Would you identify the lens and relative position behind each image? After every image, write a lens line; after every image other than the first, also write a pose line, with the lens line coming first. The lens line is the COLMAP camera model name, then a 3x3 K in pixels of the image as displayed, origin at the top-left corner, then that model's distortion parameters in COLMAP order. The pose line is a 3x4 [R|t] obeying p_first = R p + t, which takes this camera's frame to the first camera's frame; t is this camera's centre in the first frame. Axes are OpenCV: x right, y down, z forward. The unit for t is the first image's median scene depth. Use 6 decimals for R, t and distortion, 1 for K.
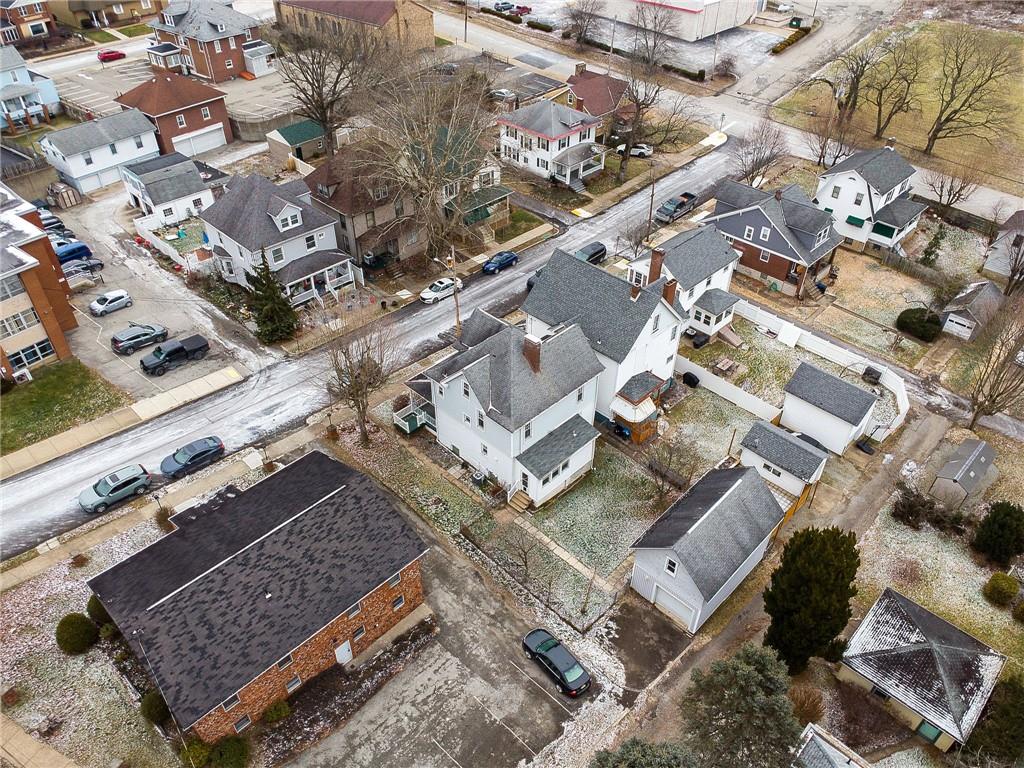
lens RADIAL K [[741.0, 0, 510.8], [0, 741.0, 380.9], [0, 0, 1]] dist [0.022803, -0.018797]
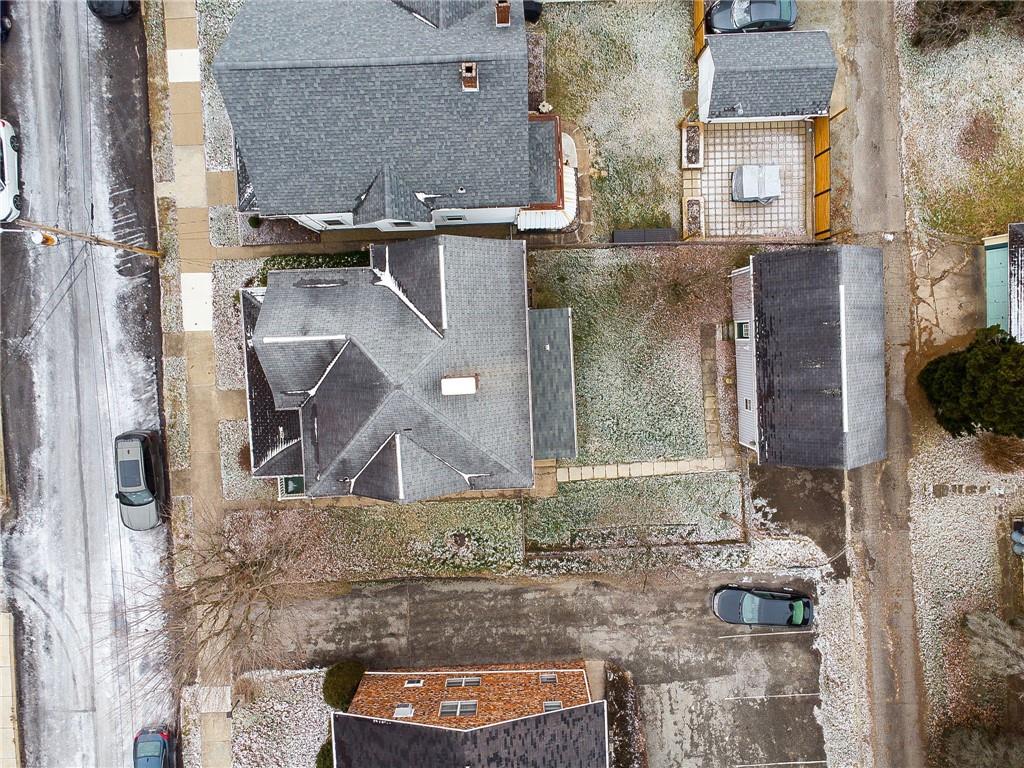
lens RADIAL K [[741.0, 0, 514.0], [0, 741.0, 384.0], [0, 0, 1]] dist [0.022803, -0.018797]
pose [[0.679640, -0.731596, -0.053445, 0.053938], [0.462538, 0.370860, 0.805308, -0.289631], [-0.569340, -0.572040, 0.590442, 0.440244]]
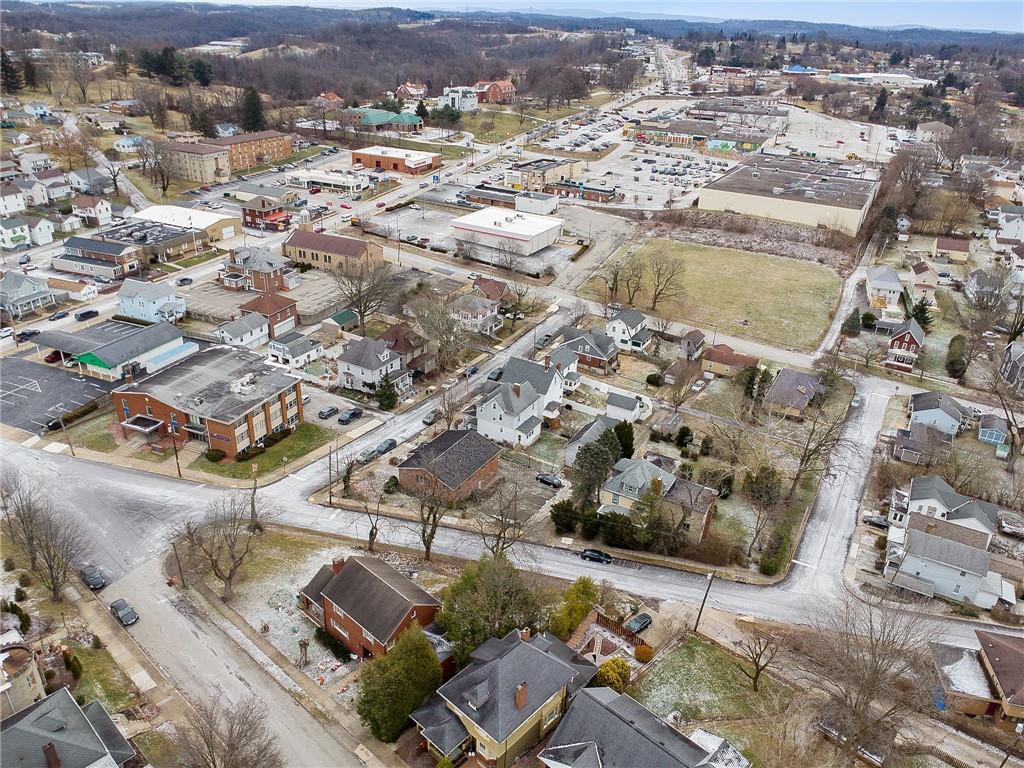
lens RADIAL K [[741.0, 0, 511.8], [0, 741.0, 385.4], [0, 0, 1]] dist [0.022803, -0.018797]
pose [[0.966567, -0.084070, 0.242241, -0.427530], [0.132205, 0.972866, -0.189878, 0.303489], [-0.219705, 0.215555, 0.951455, -1.050052]]
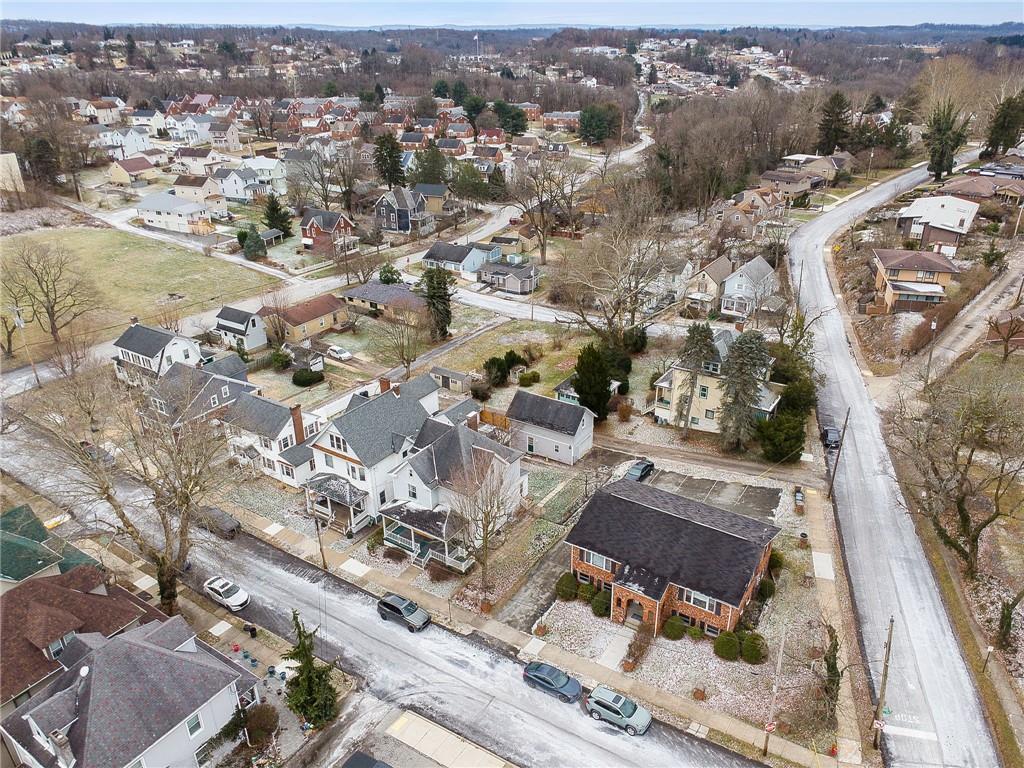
lens RADIAL K [[741.0, 0, 515.1], [0, 741.0, 387.0], [0, 0, 1]] dist [0.022803, -0.018797]
pose [[-0.197792, -0.426417, 0.882636, -0.790543], [0.621235, 0.641979, 0.449366, -0.439556], [-0.758252, 0.637205, 0.137927, 0.457649]]
